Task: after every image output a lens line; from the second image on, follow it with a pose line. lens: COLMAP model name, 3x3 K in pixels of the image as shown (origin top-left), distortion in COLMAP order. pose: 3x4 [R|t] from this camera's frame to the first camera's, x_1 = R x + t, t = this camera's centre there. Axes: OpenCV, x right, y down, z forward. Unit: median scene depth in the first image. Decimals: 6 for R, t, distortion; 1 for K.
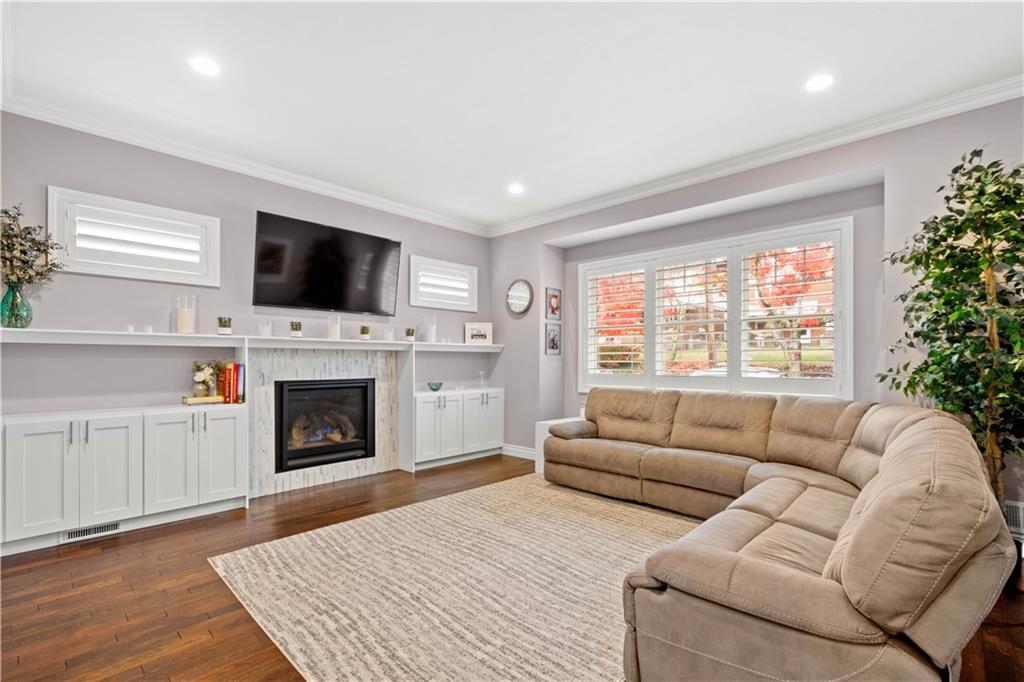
lens RADIAL K [[449.9, 0, 523.7], [0, 449.9, 357.8], [0, 0, 1]] dist [0.007103, -0.000870]
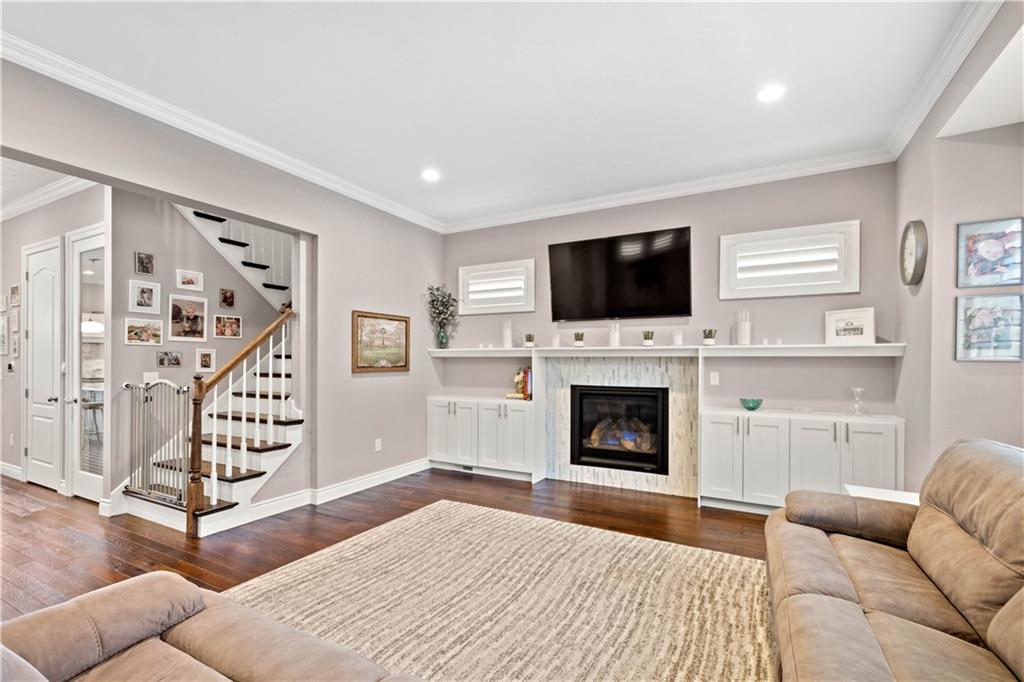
lens RADIAL K [[449.9, 0, 524.7], [0, 449.9, 368.0], [0, 0, 1]] dist [0.007103, -0.000870]
pose [[0.277397, 0.005276, -0.960741, 0.487801], [-0.004920, 0.999980, 0.004071, 0.003338], [0.960743, 0.003598, 0.277418, 0.517597]]
